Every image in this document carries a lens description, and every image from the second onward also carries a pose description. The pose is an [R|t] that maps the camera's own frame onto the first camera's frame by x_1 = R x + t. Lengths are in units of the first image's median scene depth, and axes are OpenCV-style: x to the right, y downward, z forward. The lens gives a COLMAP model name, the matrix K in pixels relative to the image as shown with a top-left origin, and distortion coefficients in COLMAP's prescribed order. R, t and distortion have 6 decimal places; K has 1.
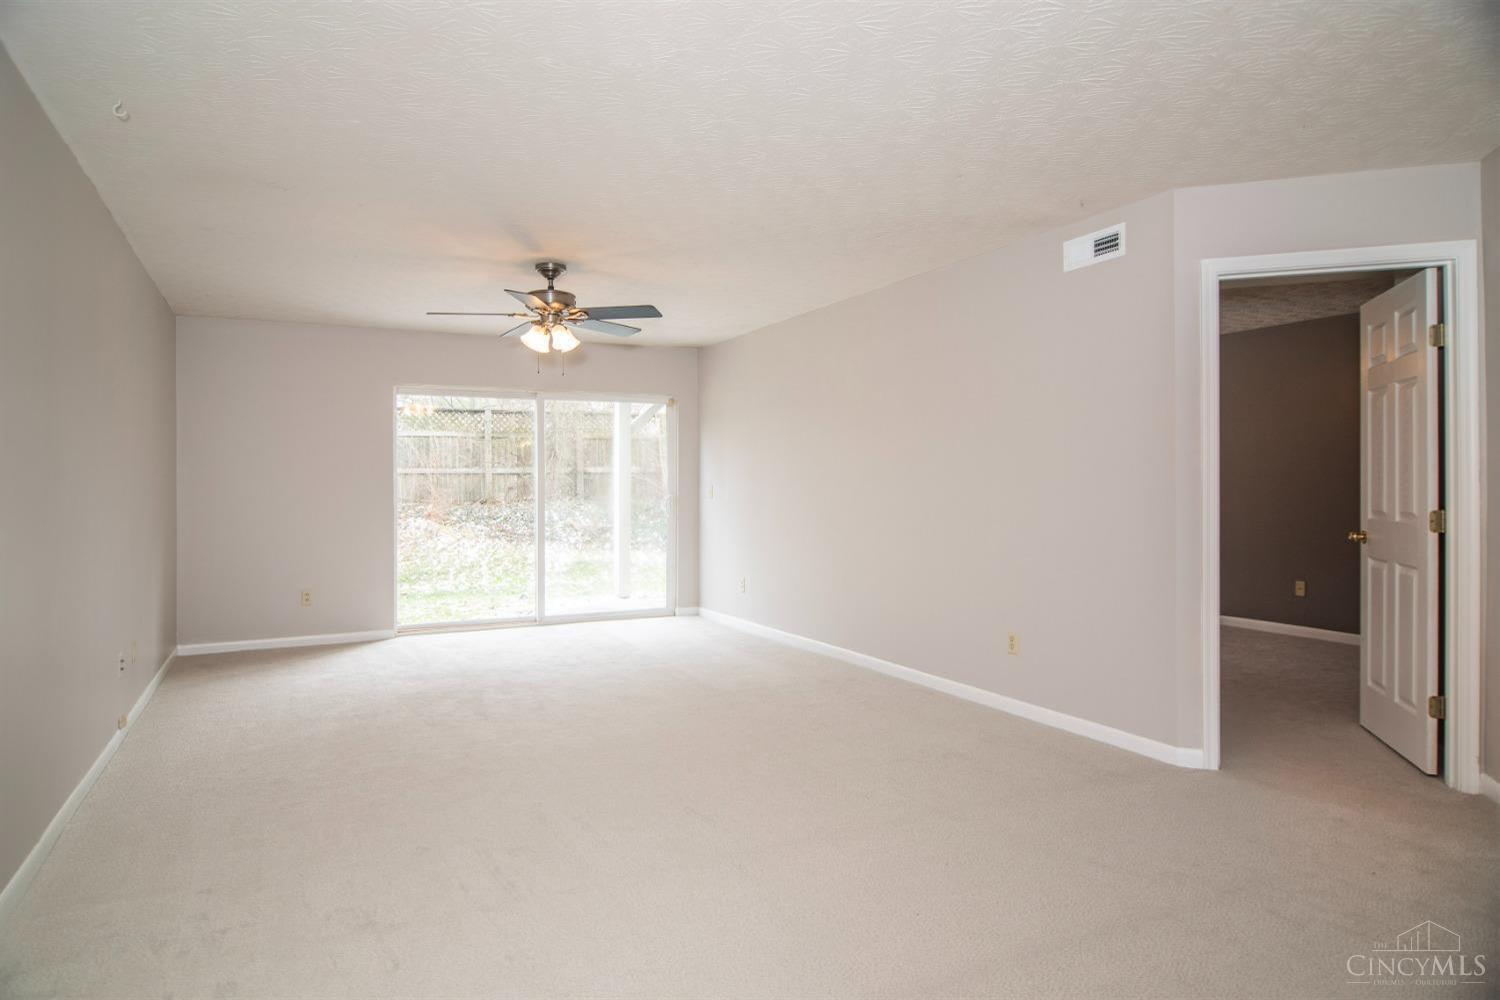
lens RADIAL K [[899.9, 0, 745.3], [0, 899.9, 498.3], [0, 0, 1]] dist [0.001801, -0.001141]
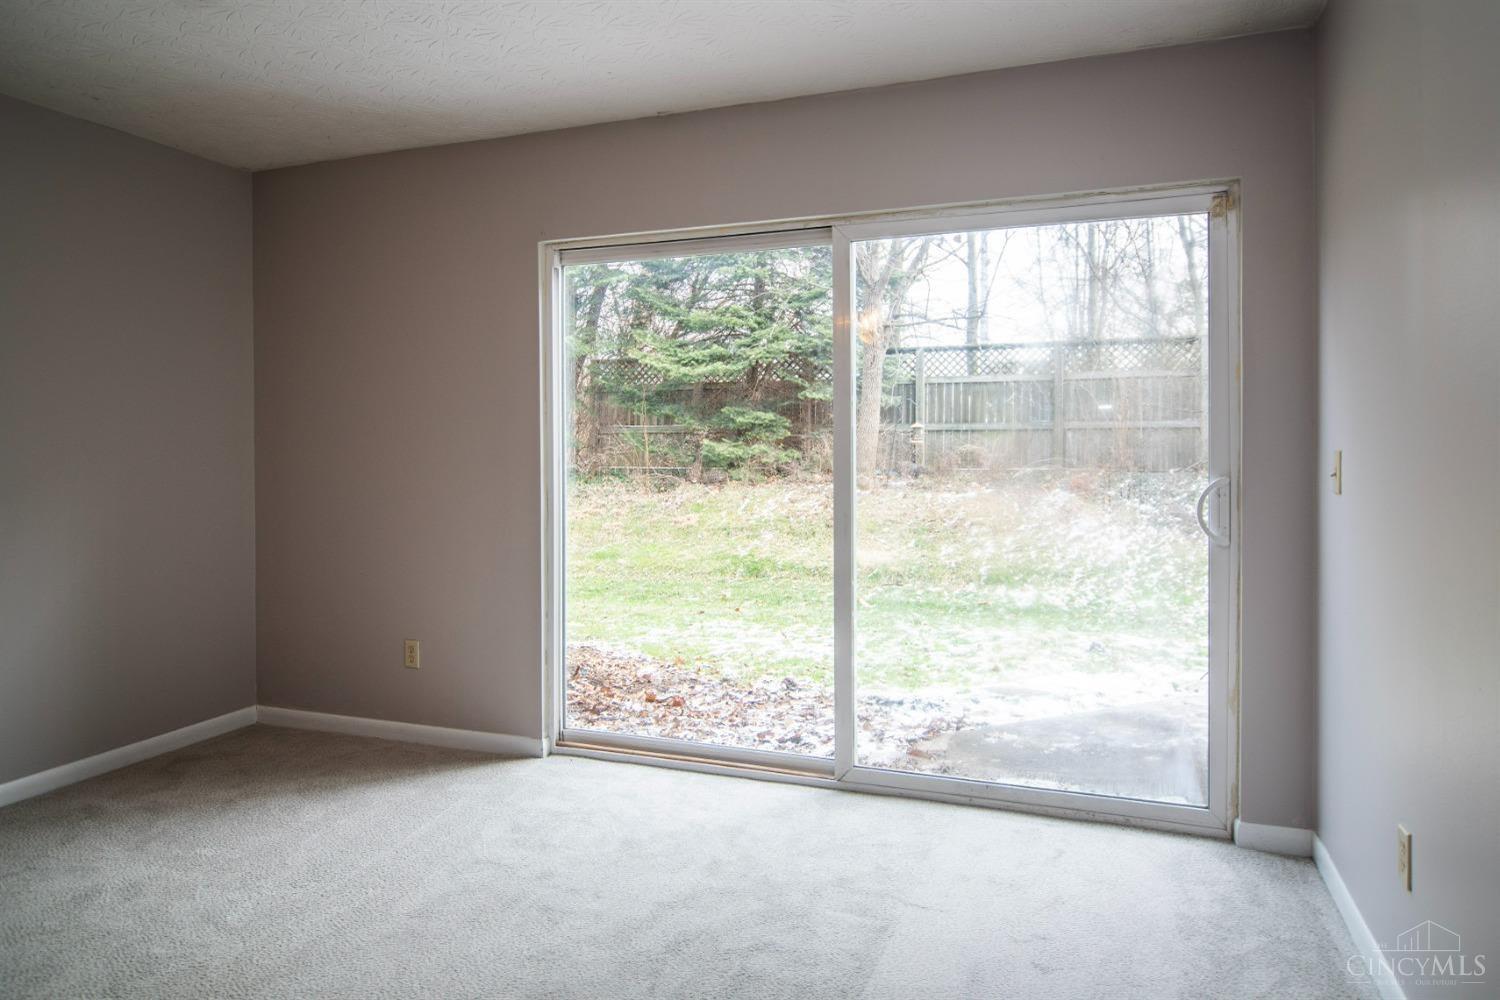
lens RADIAL K [[957.0, 0, 729.6], [0, 957.0, 458.9], [0, 0, 1]] dist [0.009368, -0.011052]
pose [[0.663772, 0.012693, -0.747828, 0.032900], [-0.010472, 0.999916, 0.007677, -0.006601], [0.747862, 0.002736, 0.663849, 0.327757]]
